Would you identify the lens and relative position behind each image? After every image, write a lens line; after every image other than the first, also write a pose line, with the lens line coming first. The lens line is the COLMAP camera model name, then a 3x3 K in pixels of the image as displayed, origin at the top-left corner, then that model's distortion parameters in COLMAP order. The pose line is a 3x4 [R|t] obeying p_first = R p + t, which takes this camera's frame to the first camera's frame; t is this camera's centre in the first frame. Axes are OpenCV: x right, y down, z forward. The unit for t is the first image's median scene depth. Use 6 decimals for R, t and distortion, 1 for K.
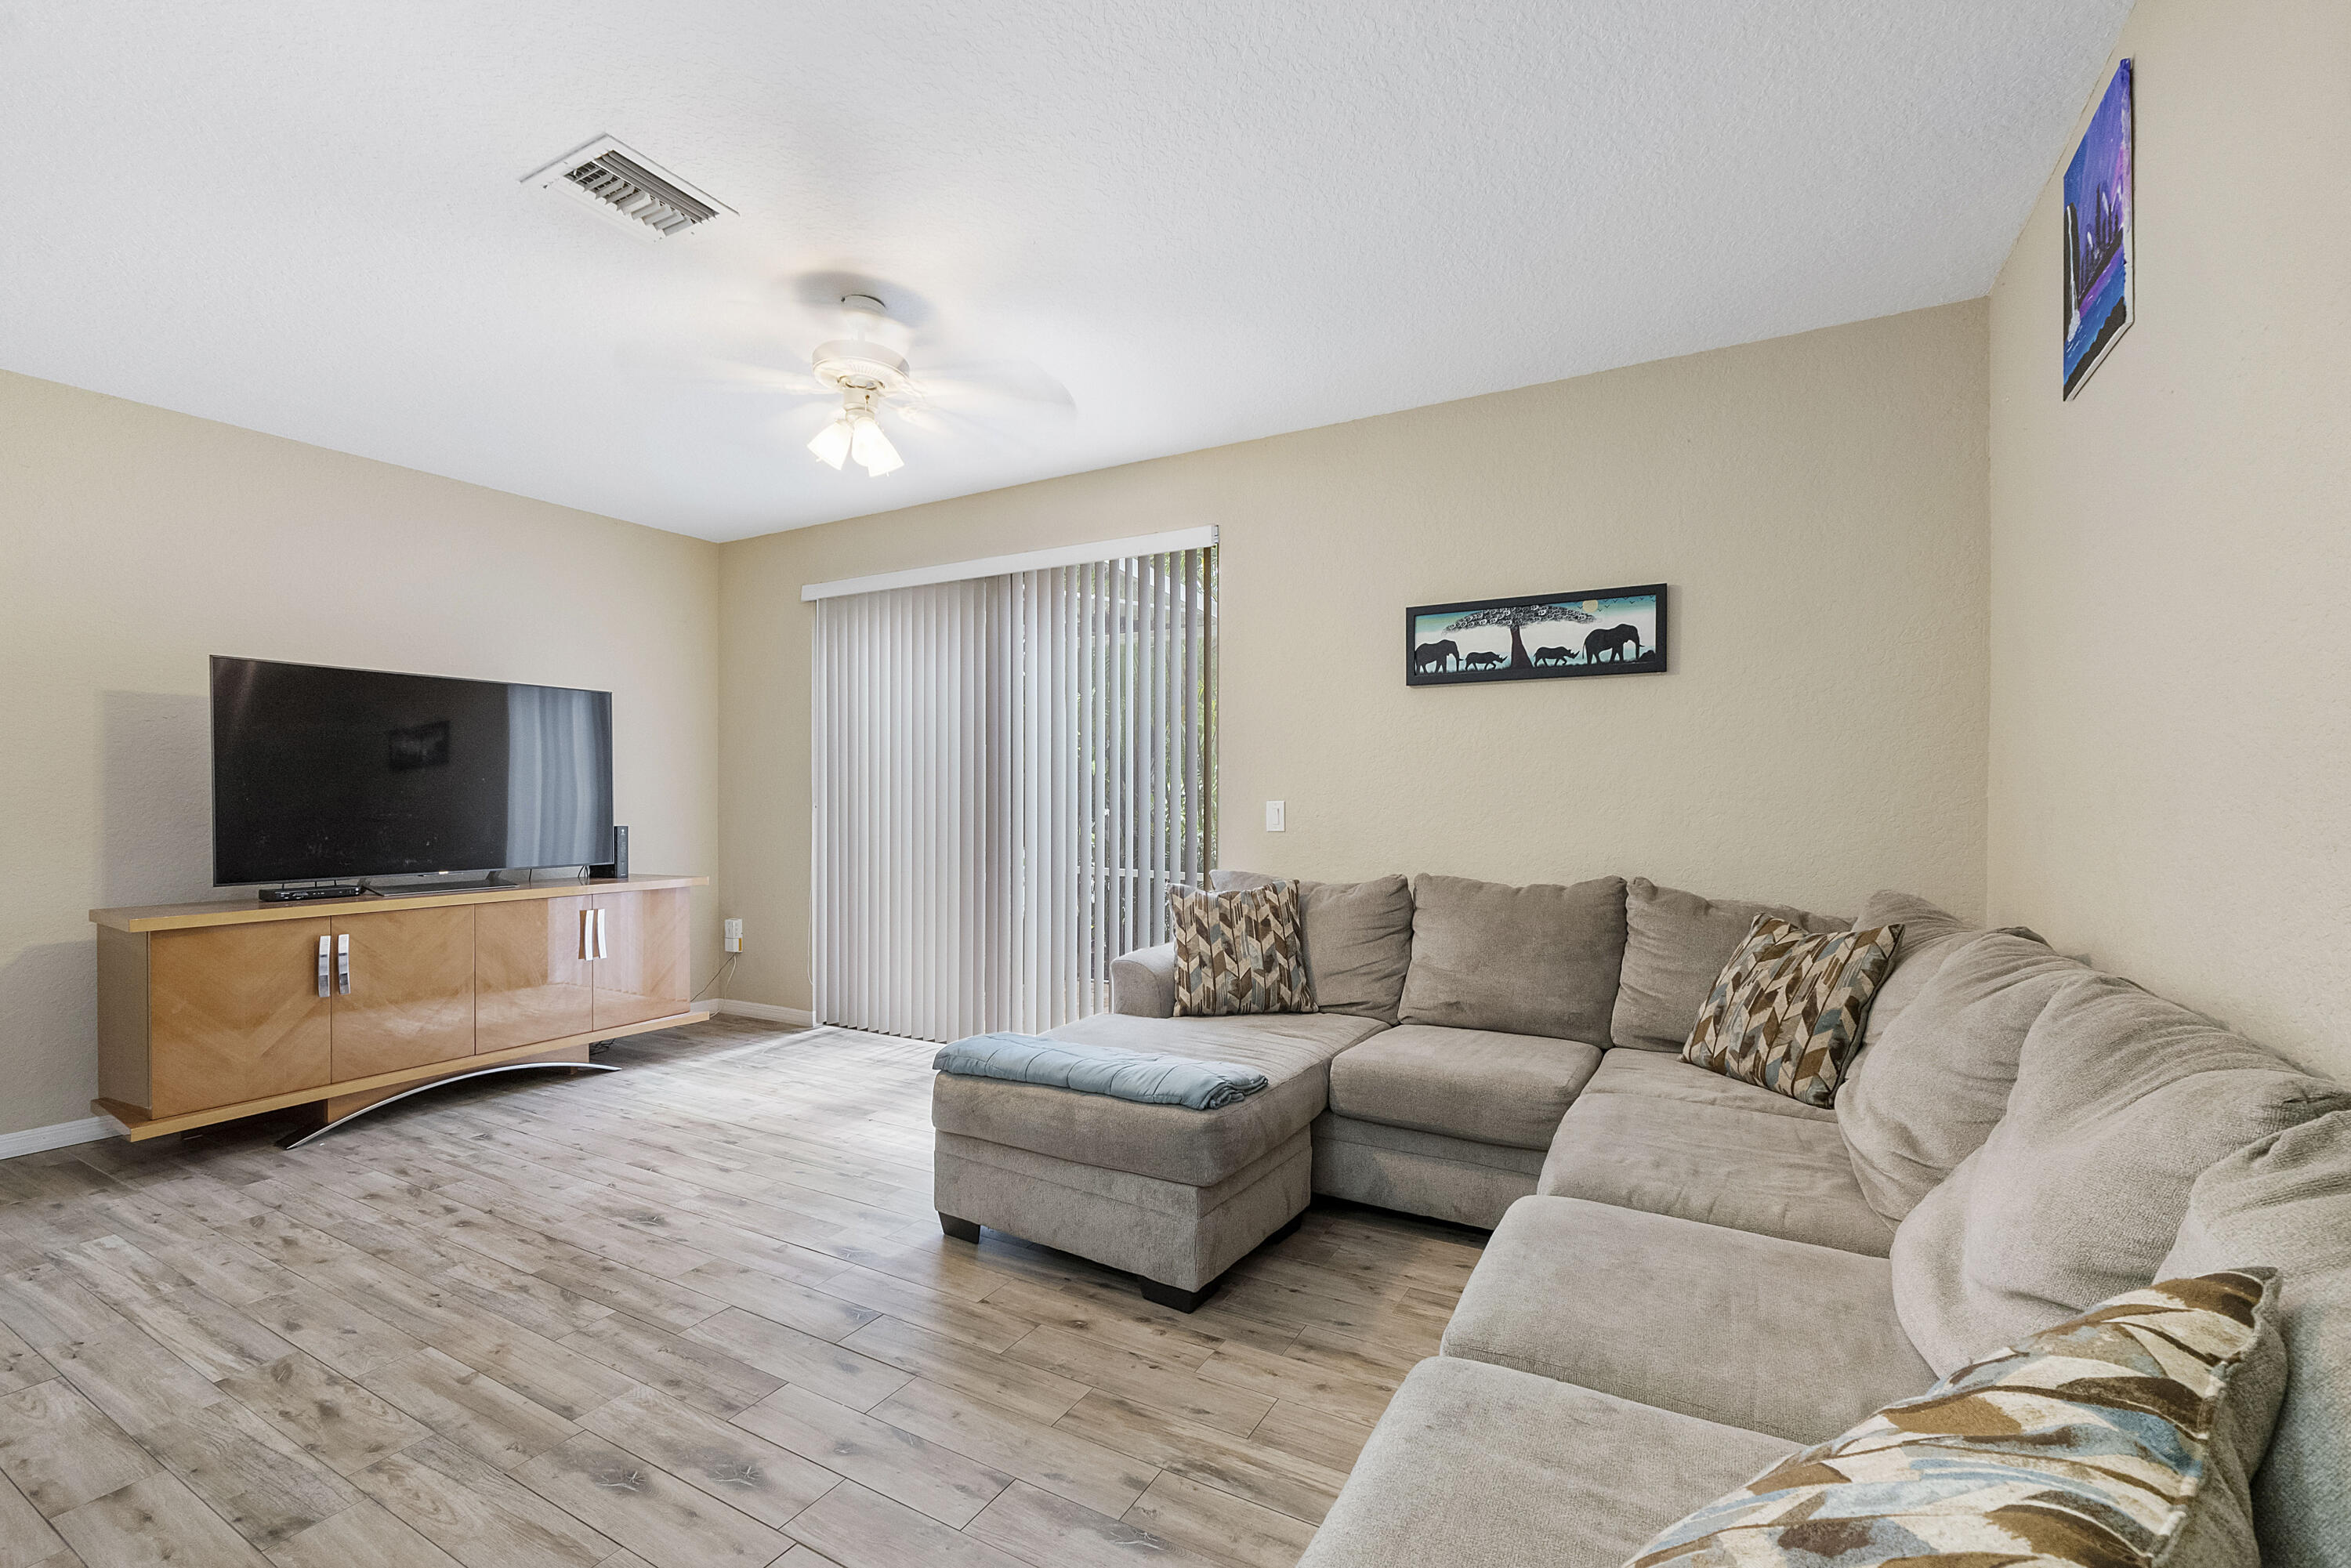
lens RADIAL K [[1002.5, 0, 1189.3], [0, 1002.5, 808.7], [0, 0, 1]] dist [-0.006604, -0.000444]
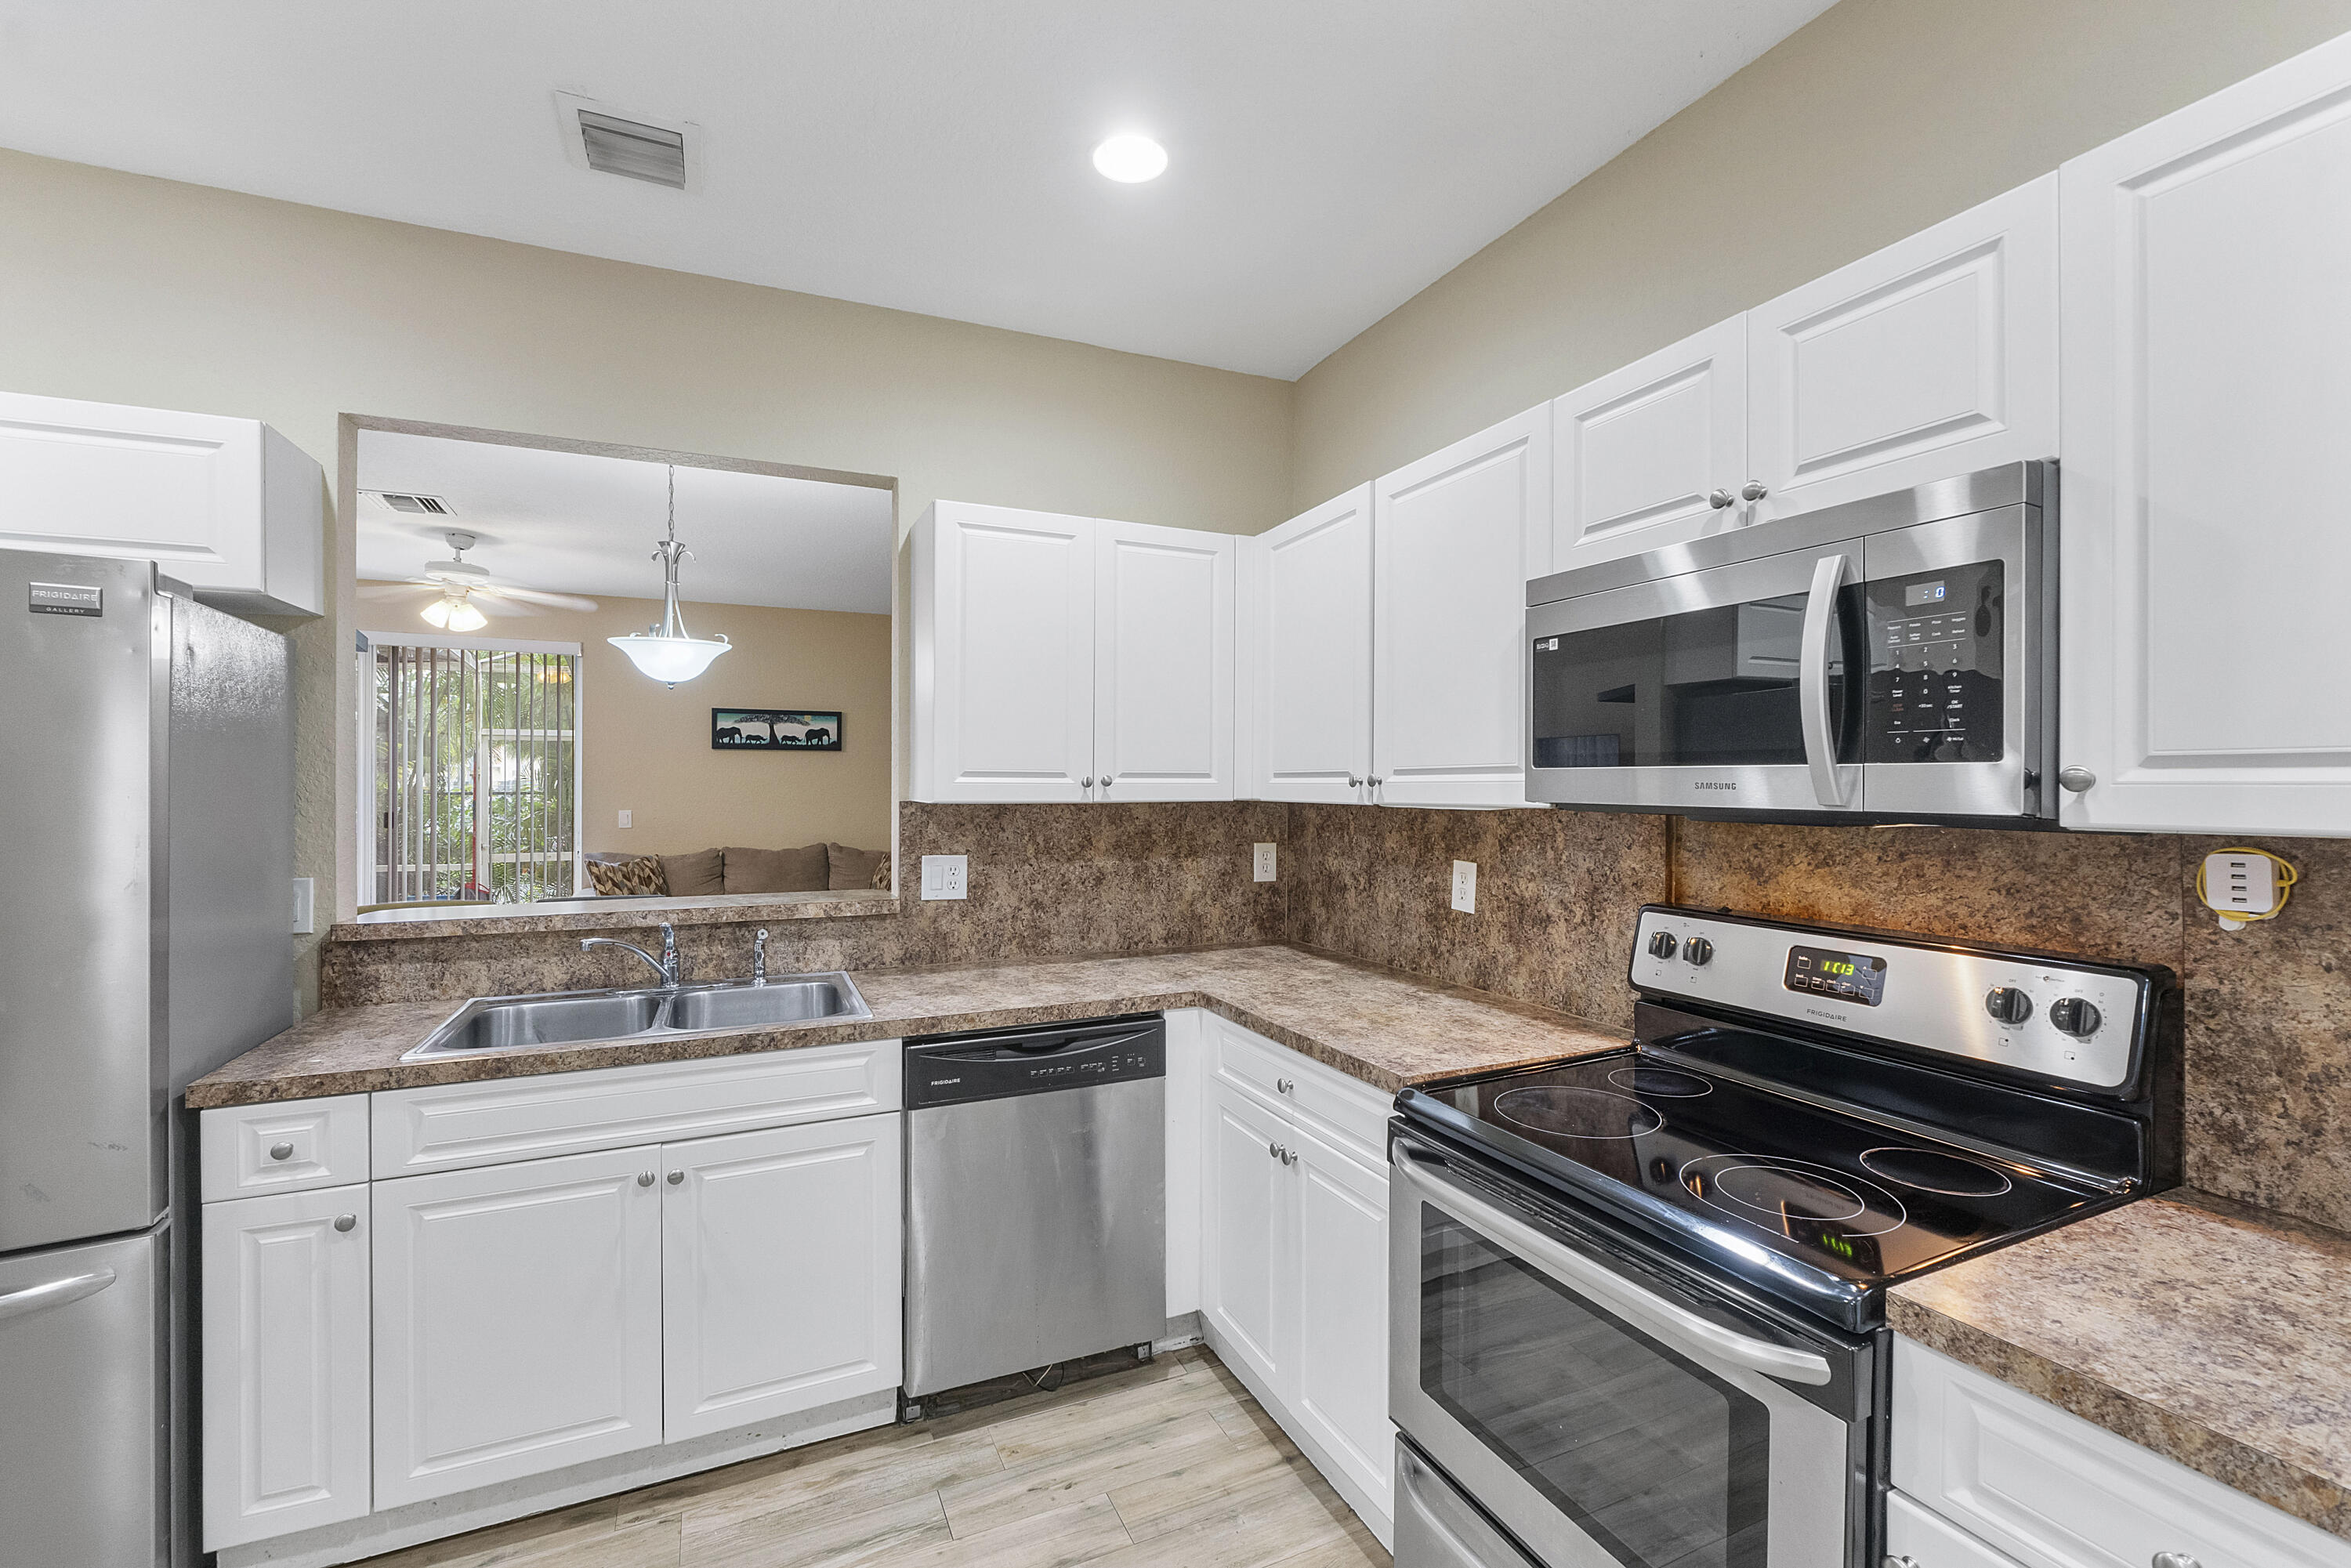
lens RADIAL K [[1002.5, 0, 1182.7], [0, 1002.5, 783.0], [0, 0, 1]] dist [-0.006604, -0.000444]
pose [[0.590794, -0.000509, 0.806822, -1.103750], [0.005680, 0.999978, -0.003529, -0.064774], [-0.806802, 0.006667, 0.590784, -1.181845]]
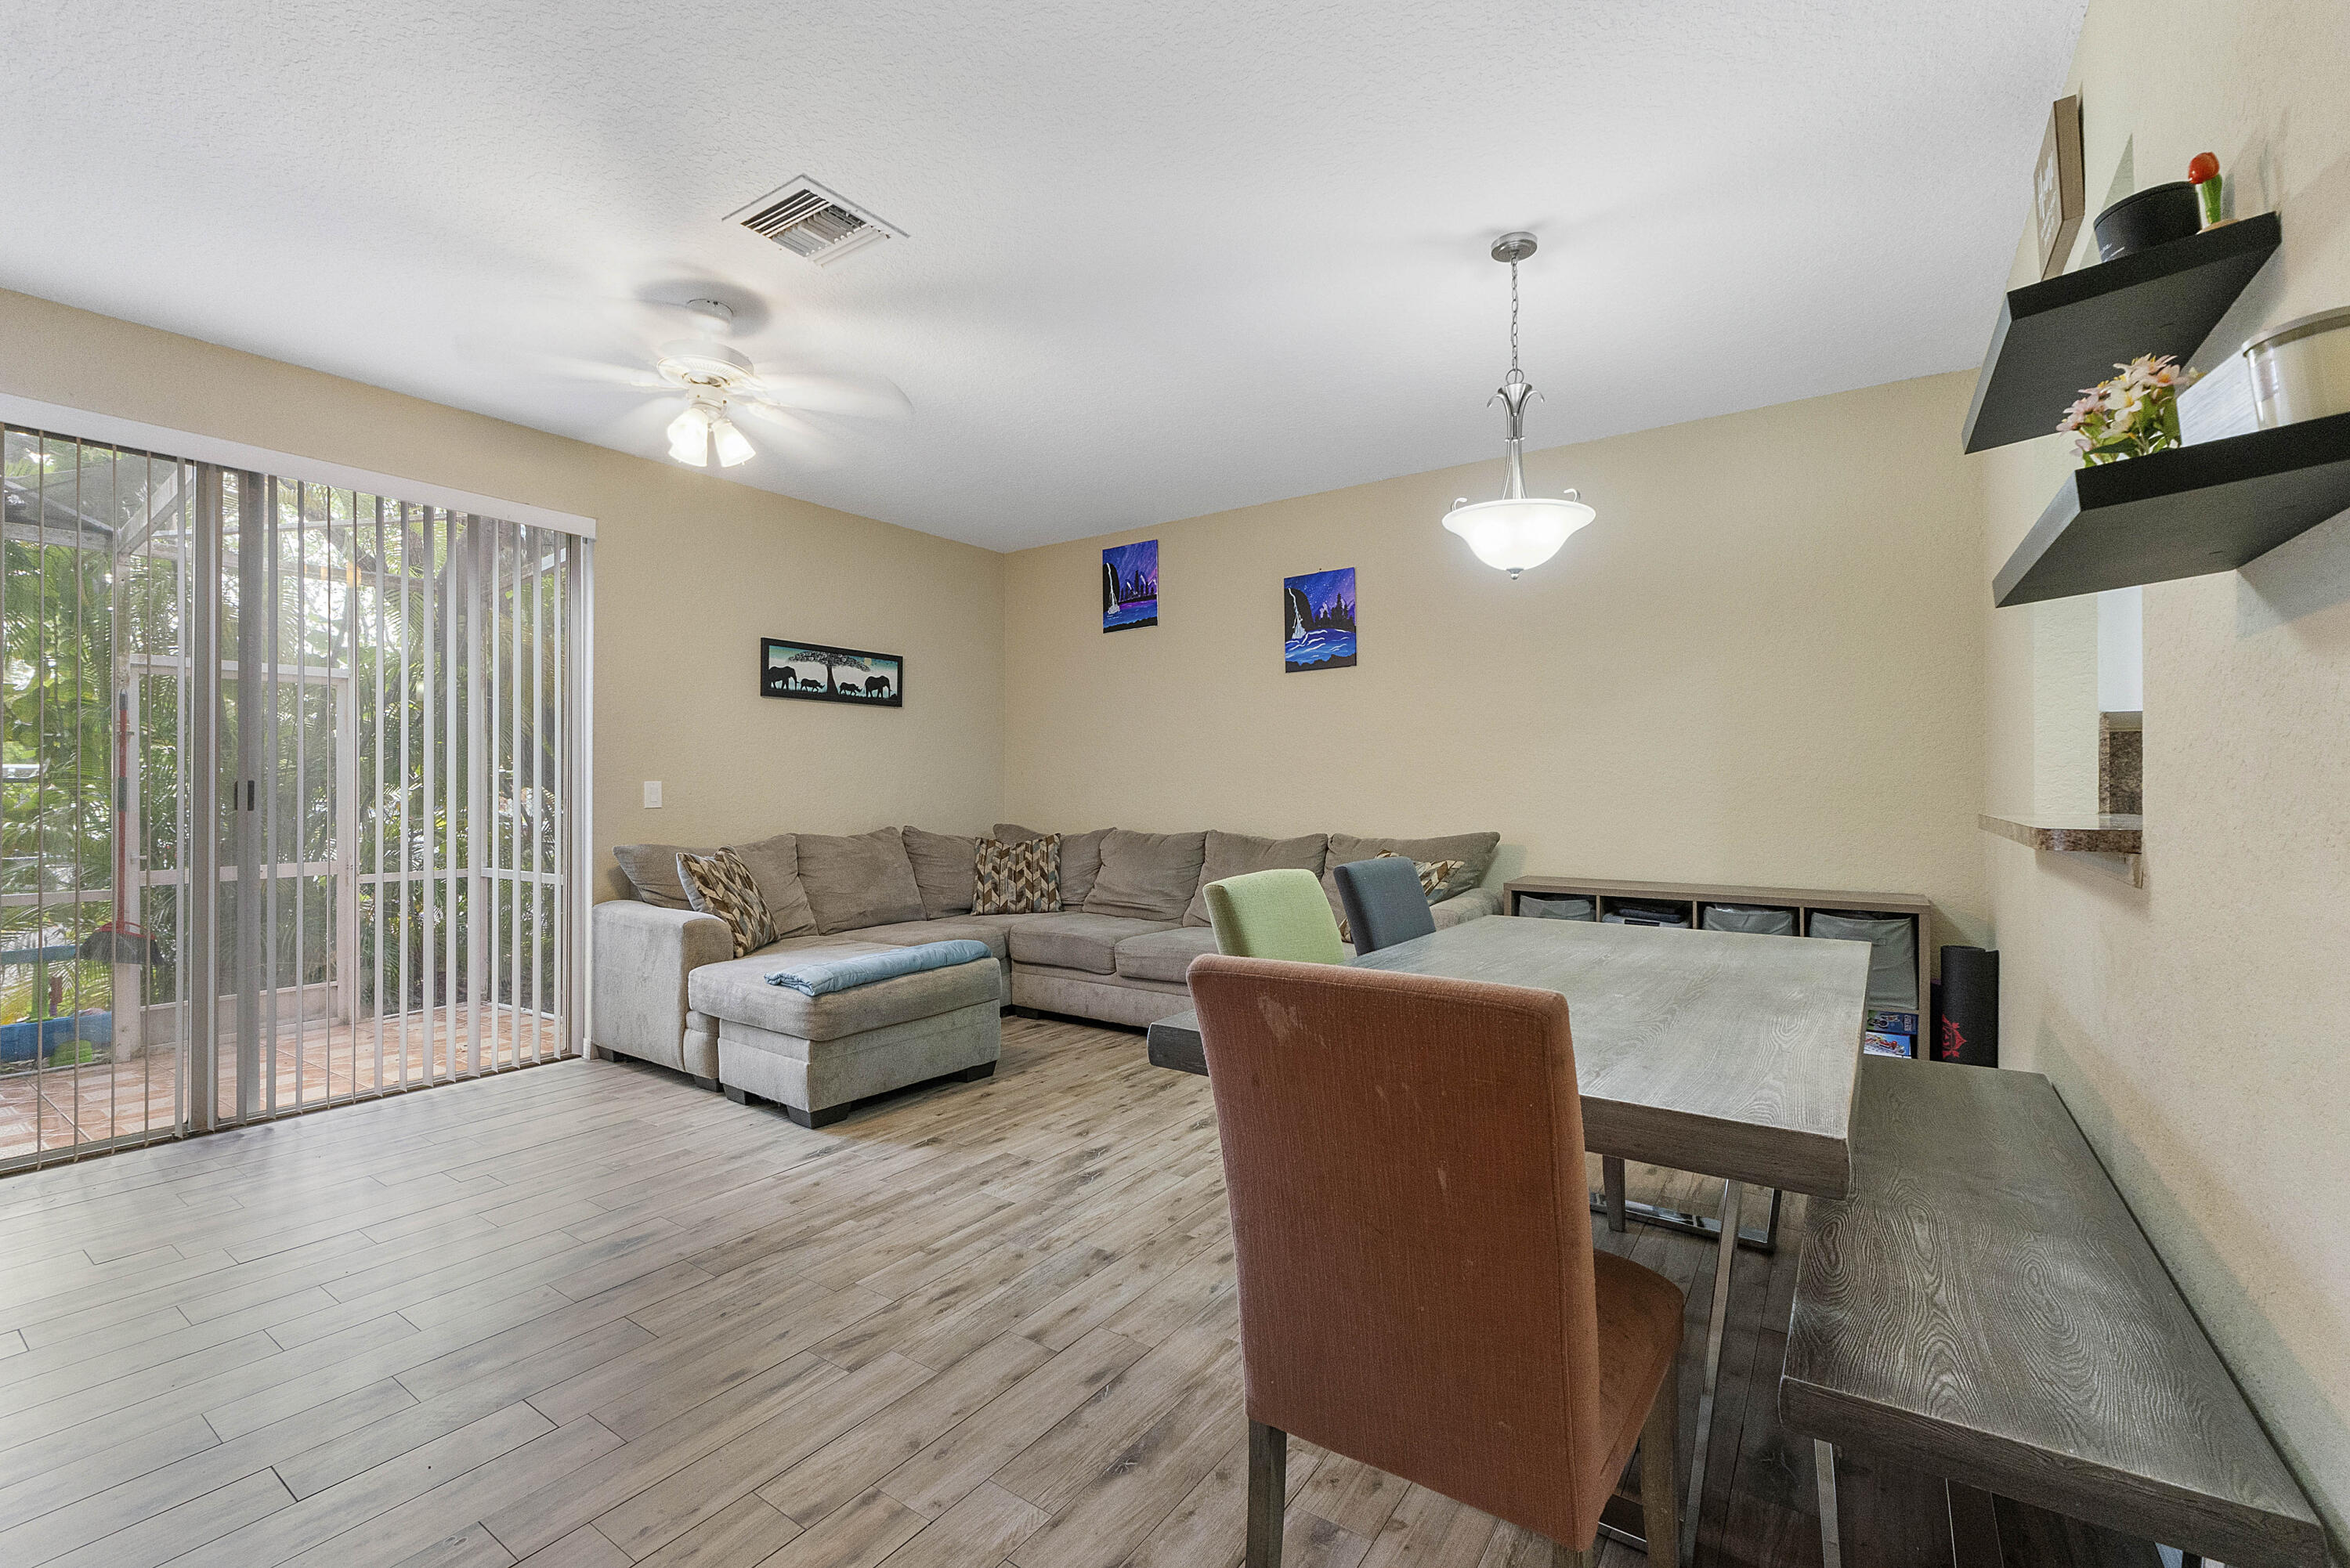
lens RADIAL K [[1002.1, 0, 1178.2], [0, 1002.1, 785.1], [0, 0, 1]] dist [-0.006604, -0.000444]
pose [[0.090829, 0.004329, 0.995857, -1.488121], [0.011863, 0.999915, -0.005428, 0.015394], [-0.995796, 0.012307, 0.090770, 0.457838]]
